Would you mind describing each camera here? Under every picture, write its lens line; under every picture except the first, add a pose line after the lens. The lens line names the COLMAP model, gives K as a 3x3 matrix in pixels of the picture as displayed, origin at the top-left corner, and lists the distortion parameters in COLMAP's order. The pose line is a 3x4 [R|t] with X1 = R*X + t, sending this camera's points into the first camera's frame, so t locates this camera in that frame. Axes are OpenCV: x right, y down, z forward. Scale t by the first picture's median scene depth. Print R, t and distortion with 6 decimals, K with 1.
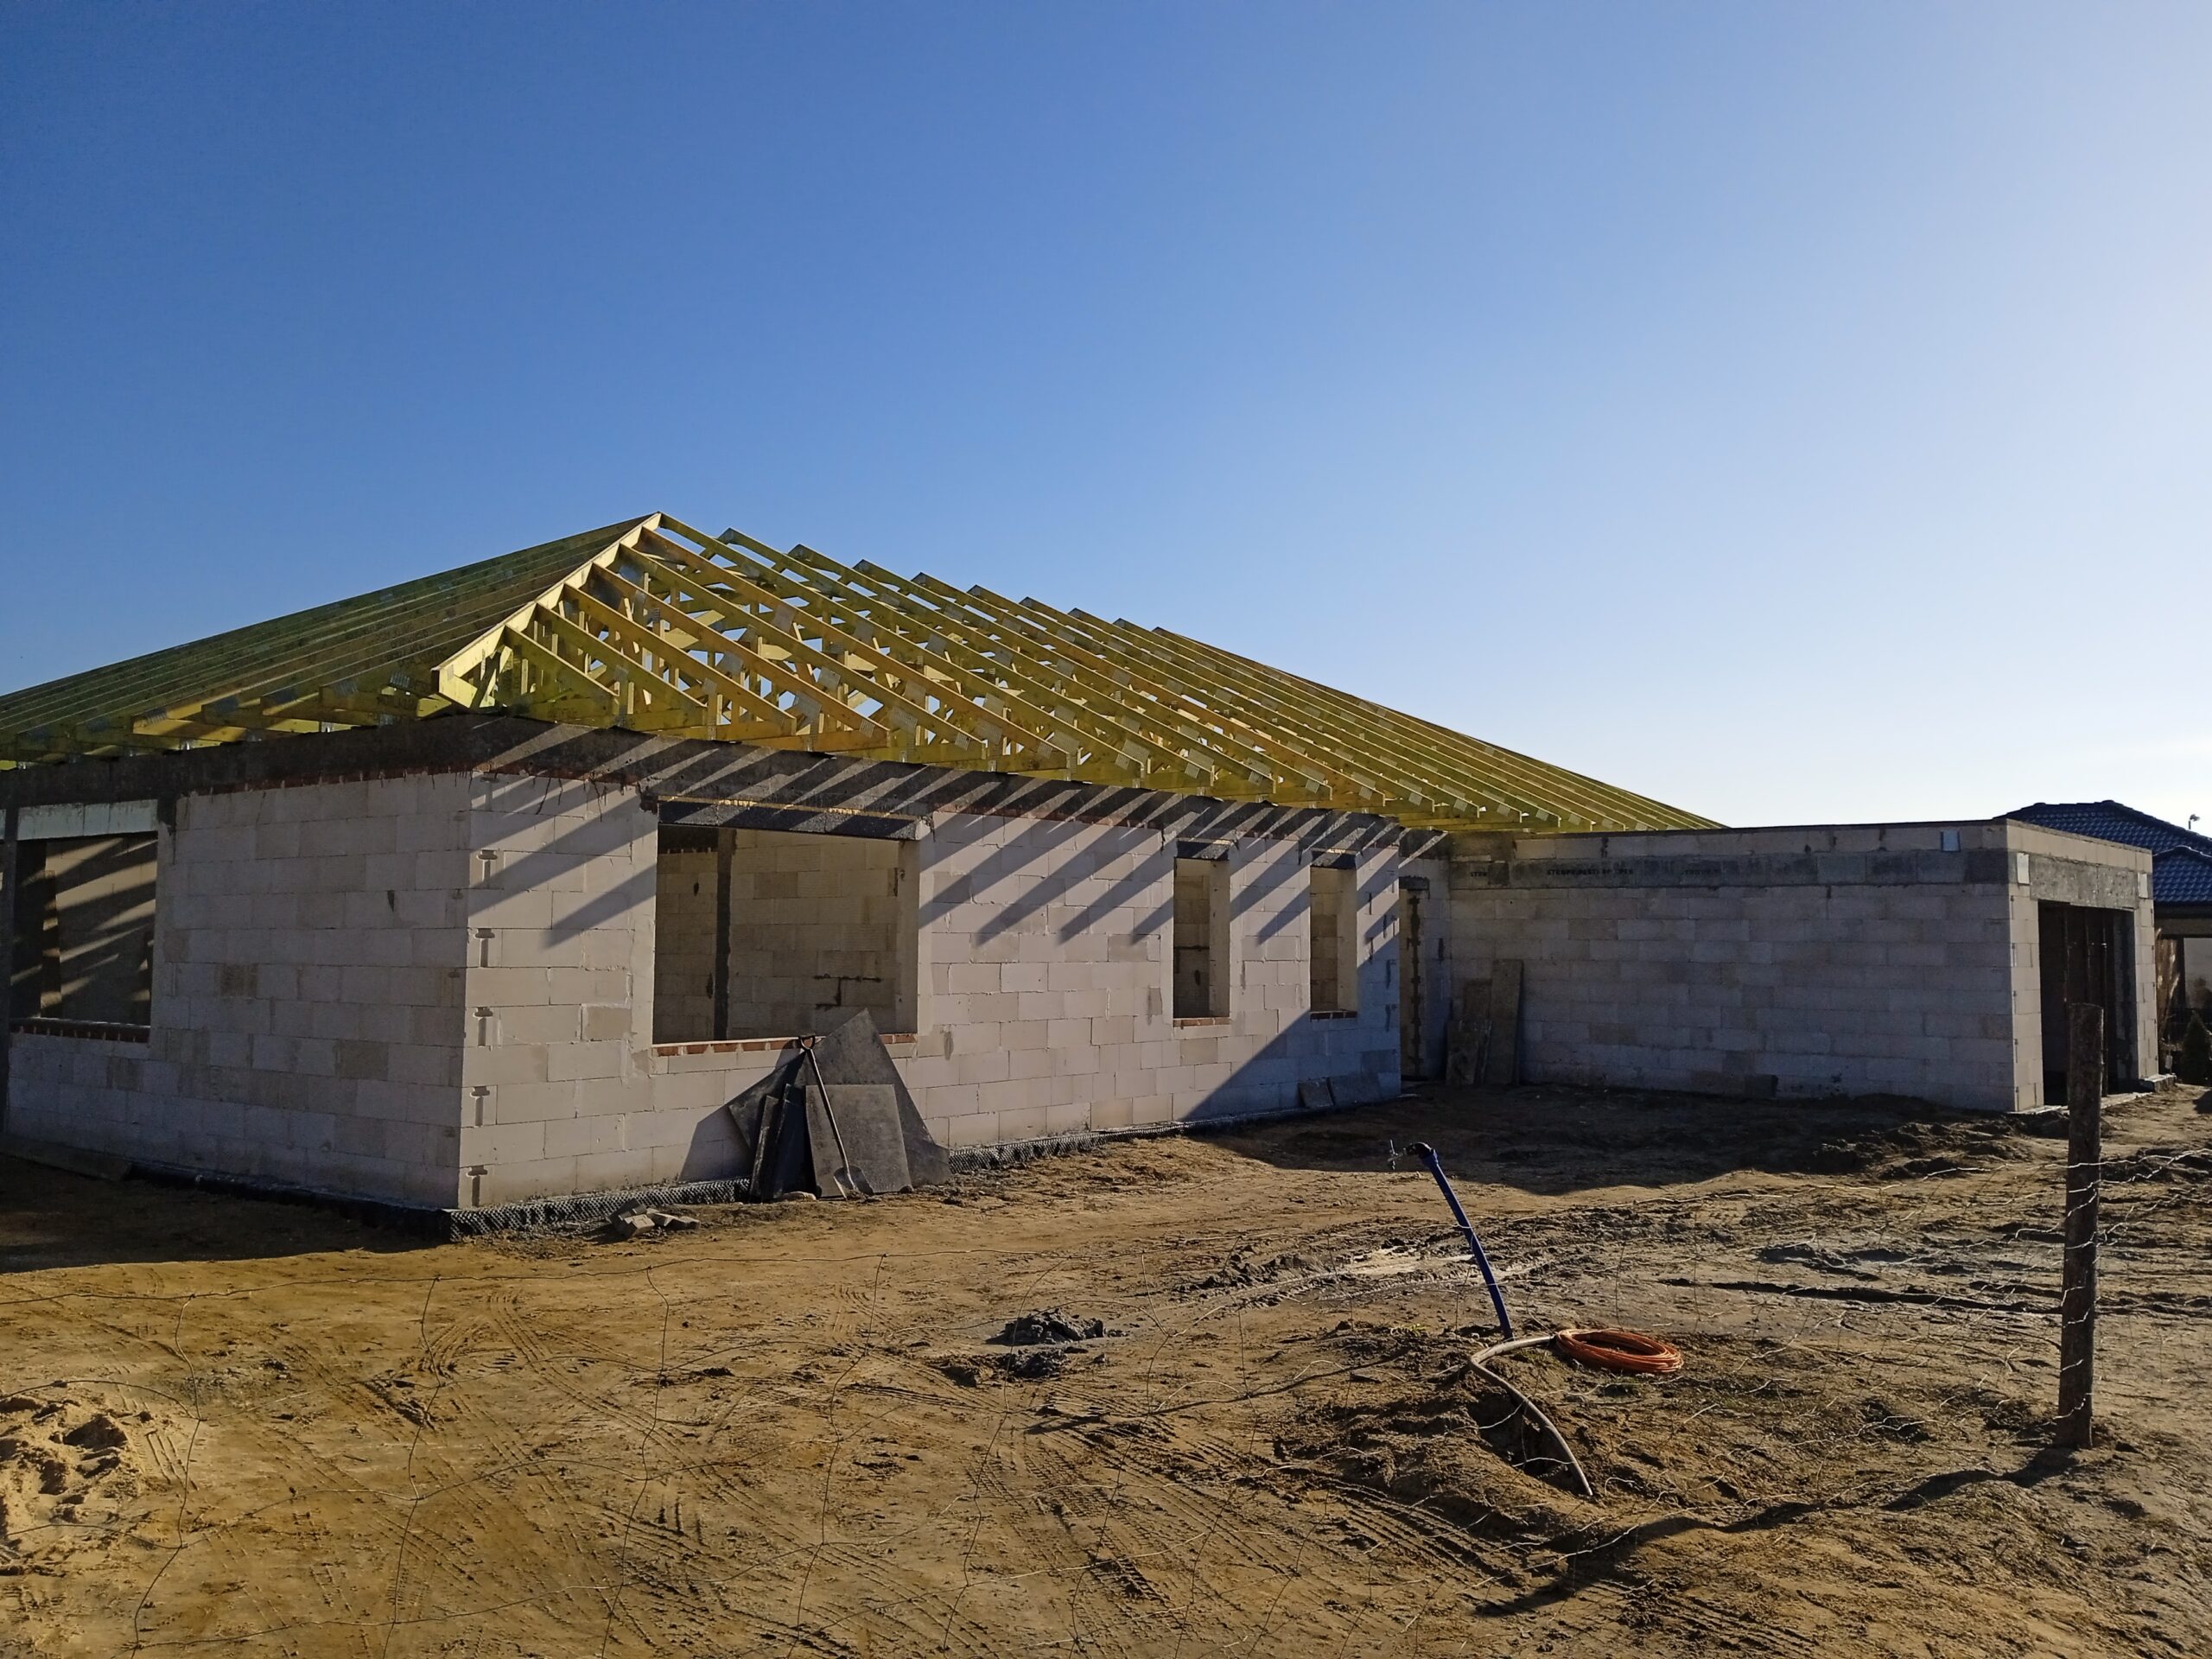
lens RADIAL K [[1860.1, 0, 1104.1], [0, 1860.1, 815.0], [0, 0, 1]] dist [0.123949, -0.201995]
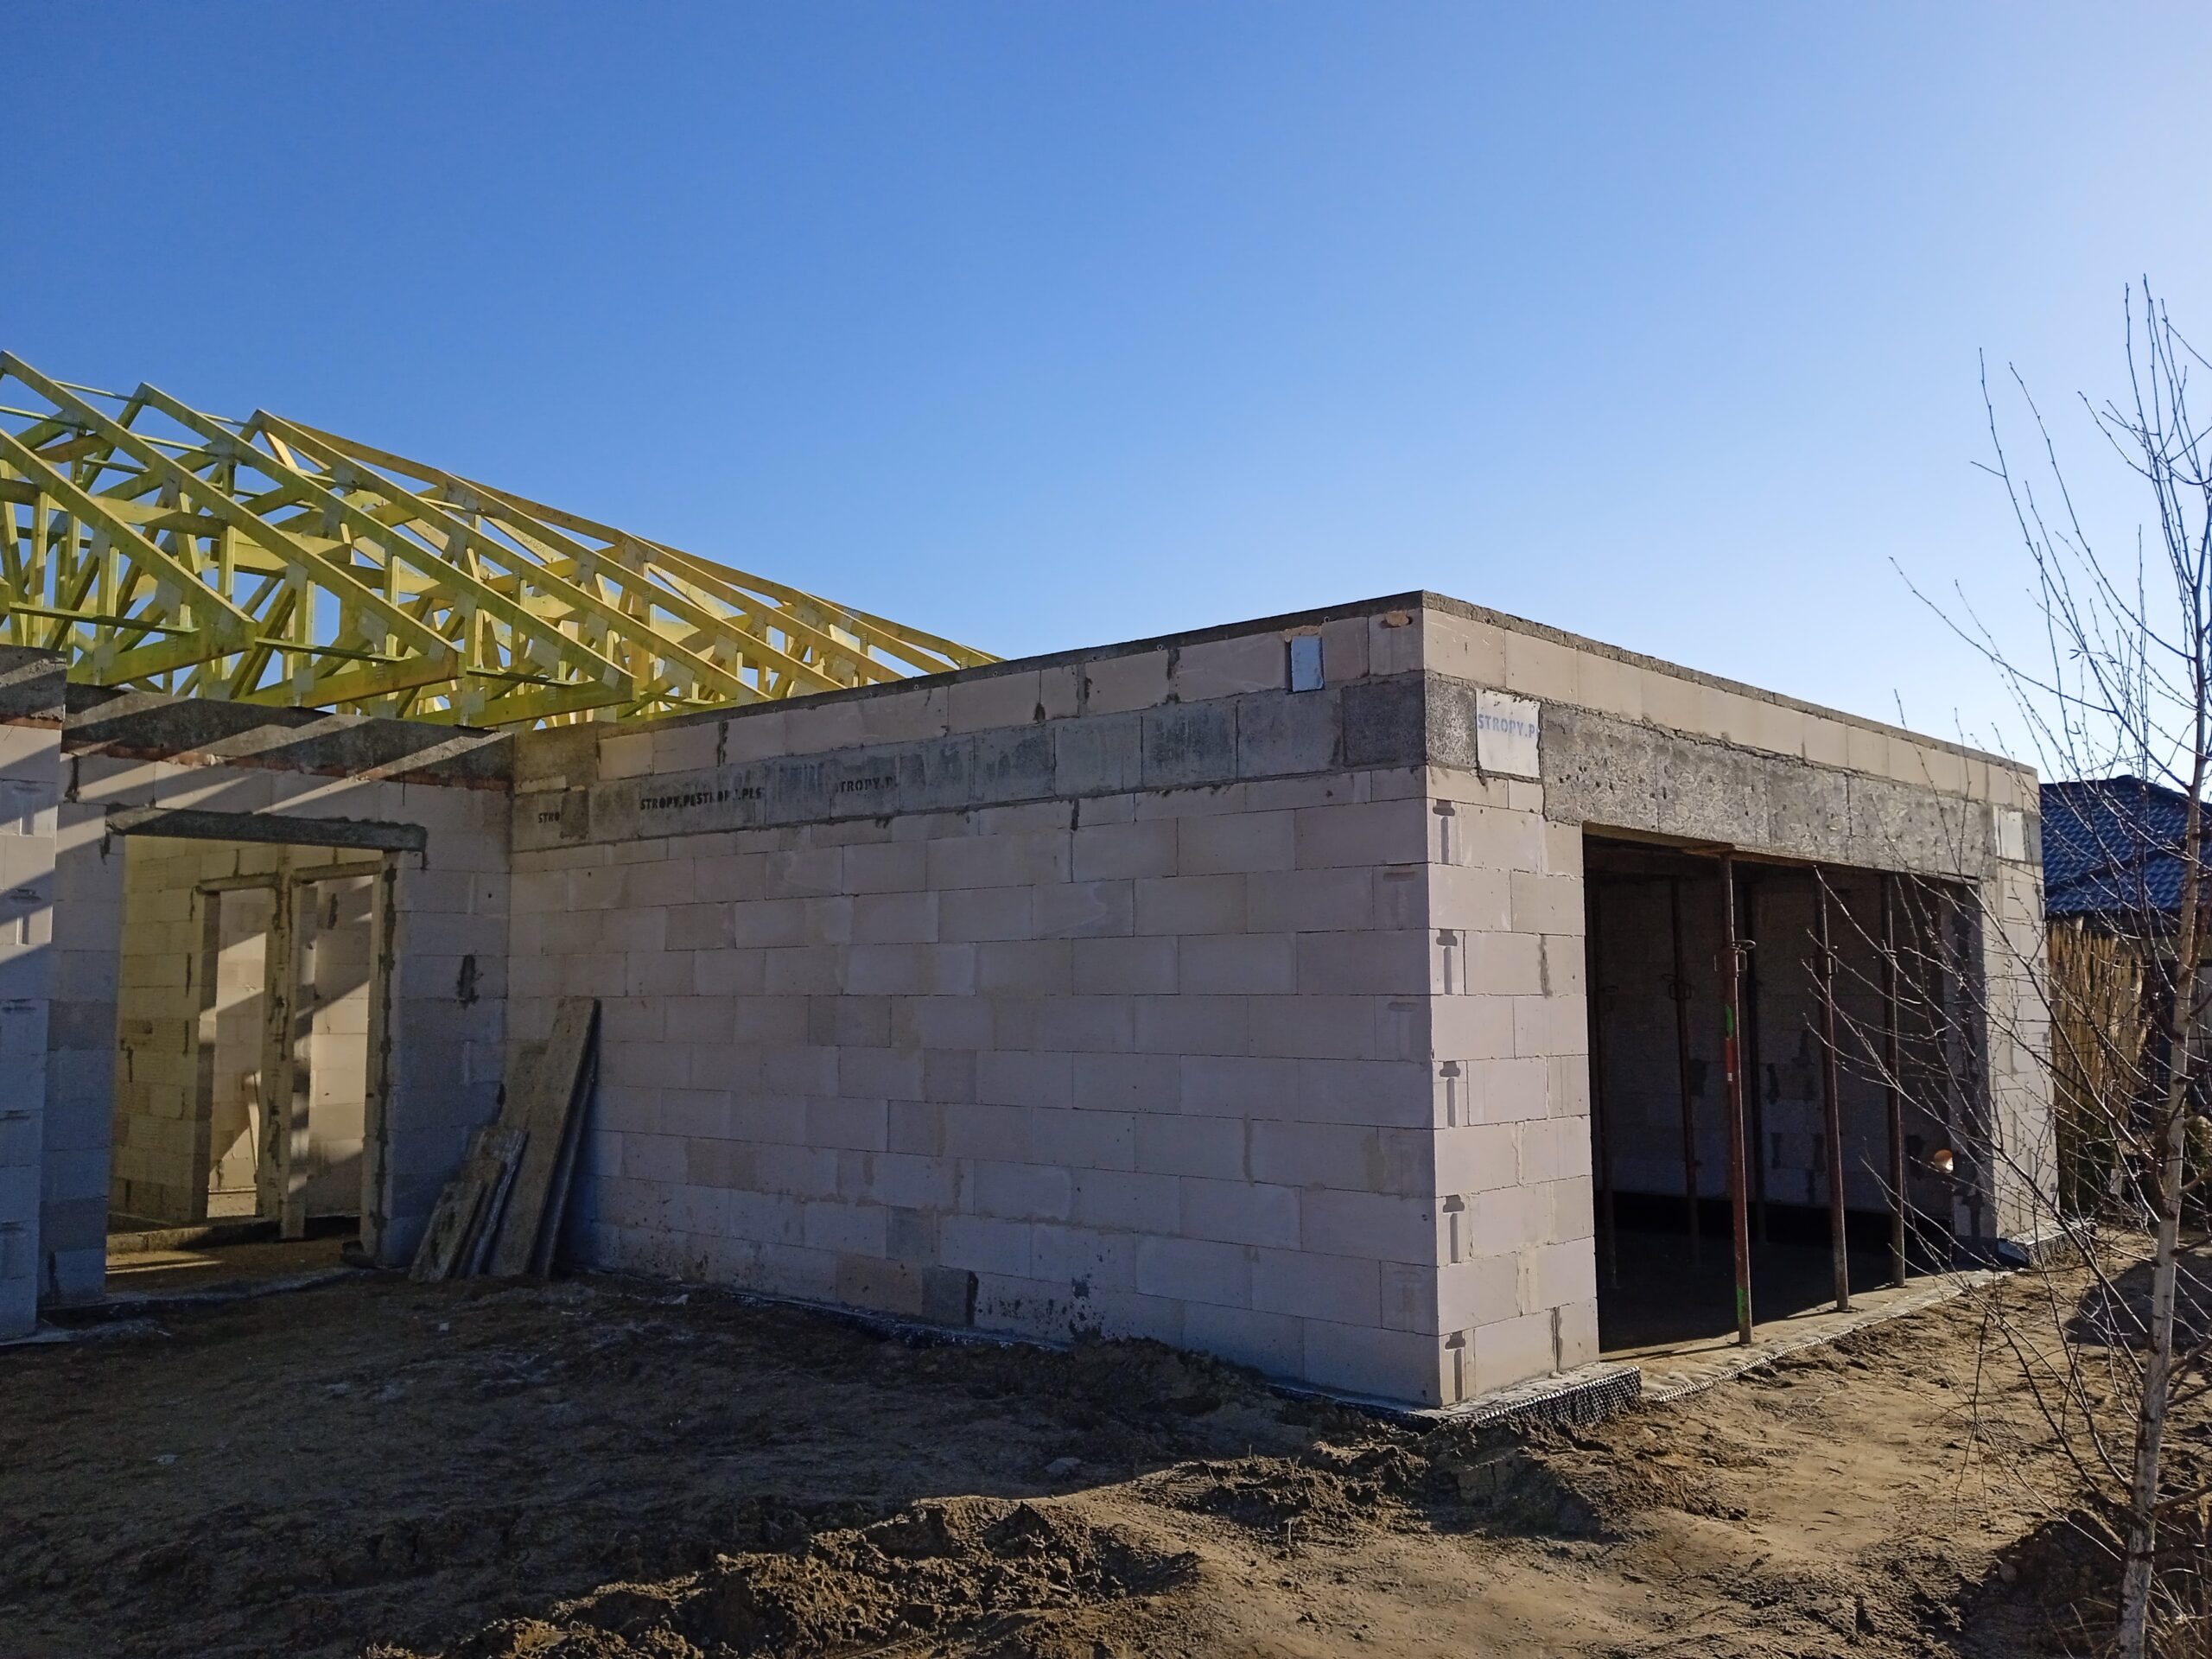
lens RADIAL K [[1860.1, 0, 1104.1], [0, 1860.1, 815.0], [0, 0, 1]] dist [0.123949, -0.201995]
pose [[0.997949, -0.017967, -0.061447, 0.400706], [0.016424, 0.999539, -0.025535, 0.049415], [0.061877, 0.024474, 0.997784, 0.583442]]
